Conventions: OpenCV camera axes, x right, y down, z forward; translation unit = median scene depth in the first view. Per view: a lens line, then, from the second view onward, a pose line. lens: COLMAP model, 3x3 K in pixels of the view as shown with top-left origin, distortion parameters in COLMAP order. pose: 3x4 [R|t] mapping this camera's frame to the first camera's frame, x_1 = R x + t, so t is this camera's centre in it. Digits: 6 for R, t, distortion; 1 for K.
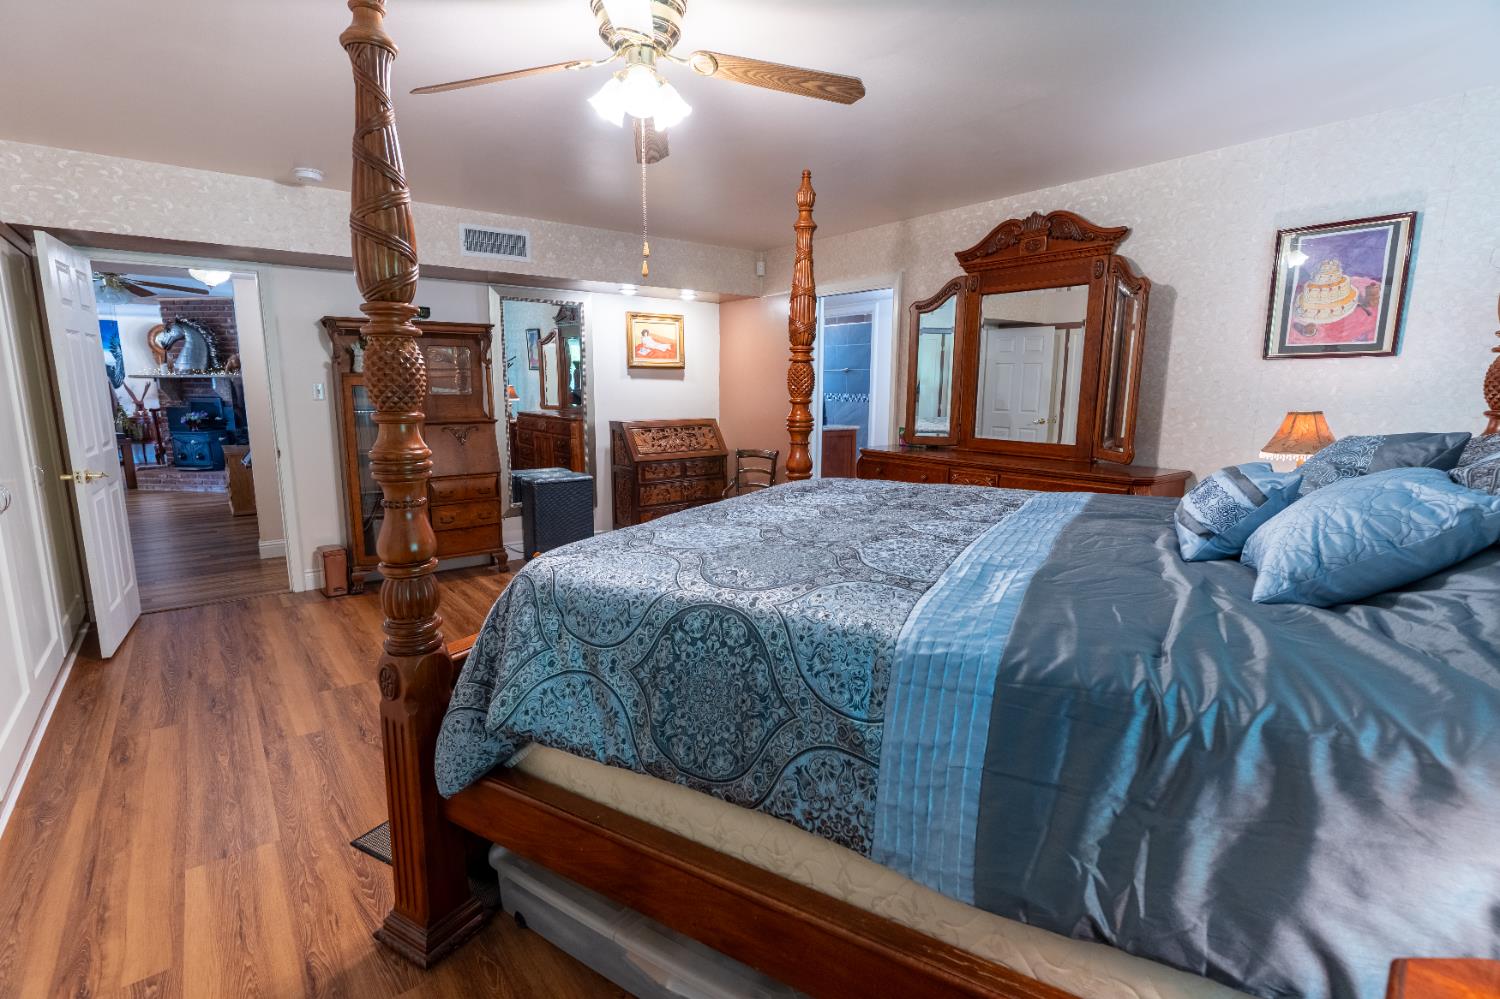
lens RADIAL K [[705.6, 0, 750.0], [0, 705.6, 499.5], [0, 0, 1]] dist [-0.007168, -0.000251]
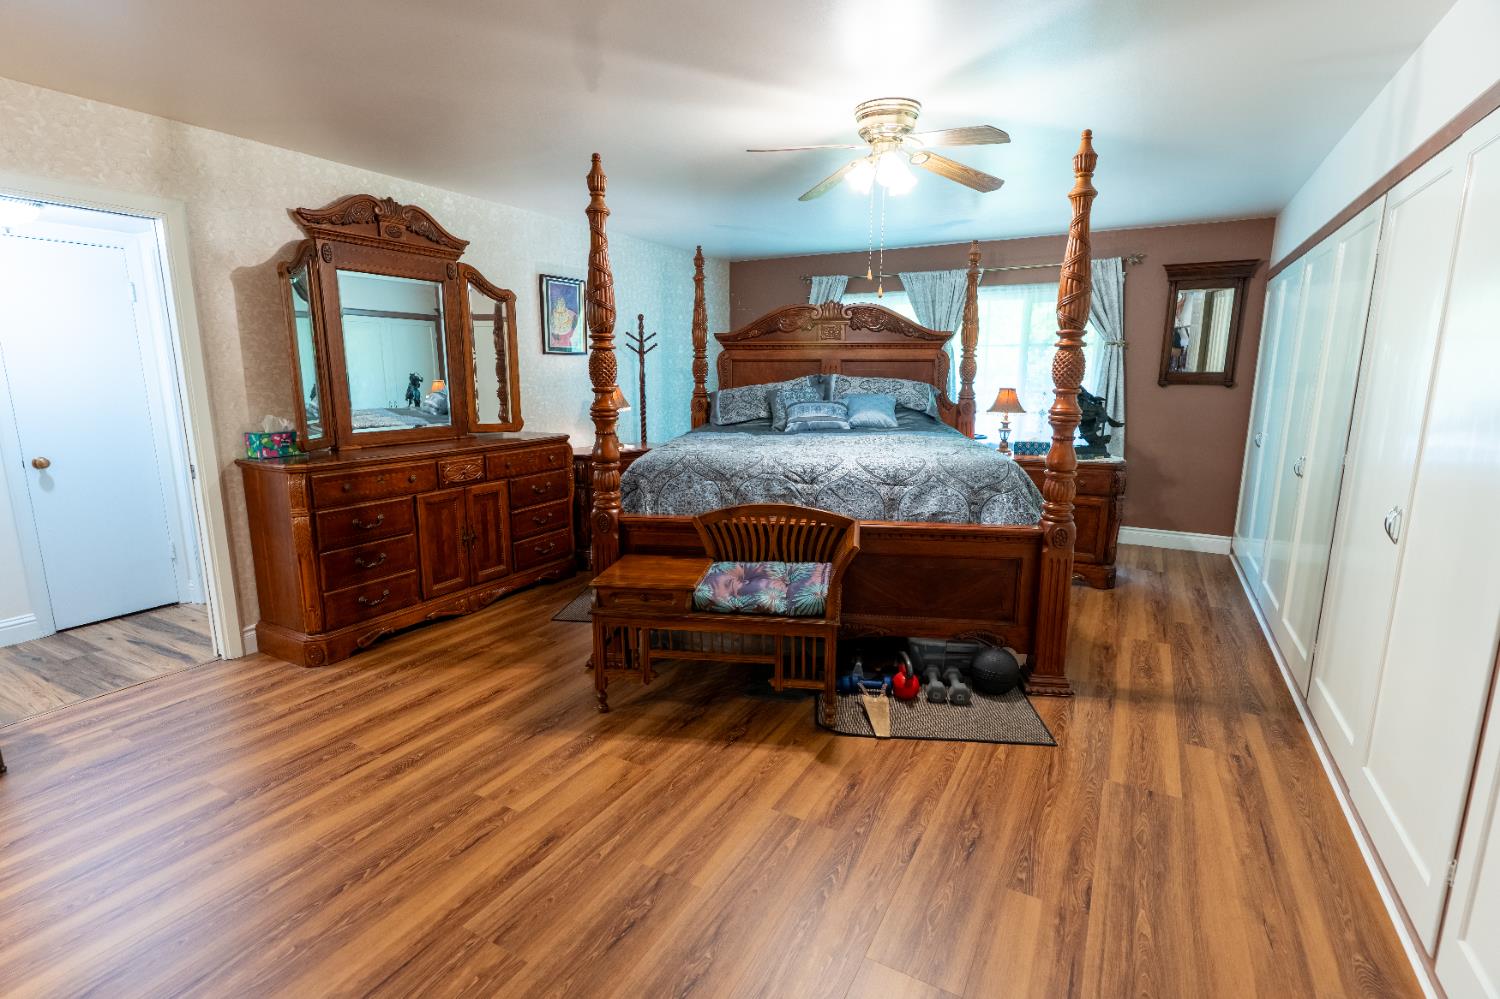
lens RADIAL K [[705.6, 0, 750.0], [0, 705.6, 499.5], [0, 0, 1]] dist [-0.007168, -0.000251]
pose [[-0.391163, -0.172015, 0.904103, -0.828996], [0.154690, 0.956112, 0.248838, -0.187705], [-0.907228, 0.237192, -0.347387, 1.074748]]
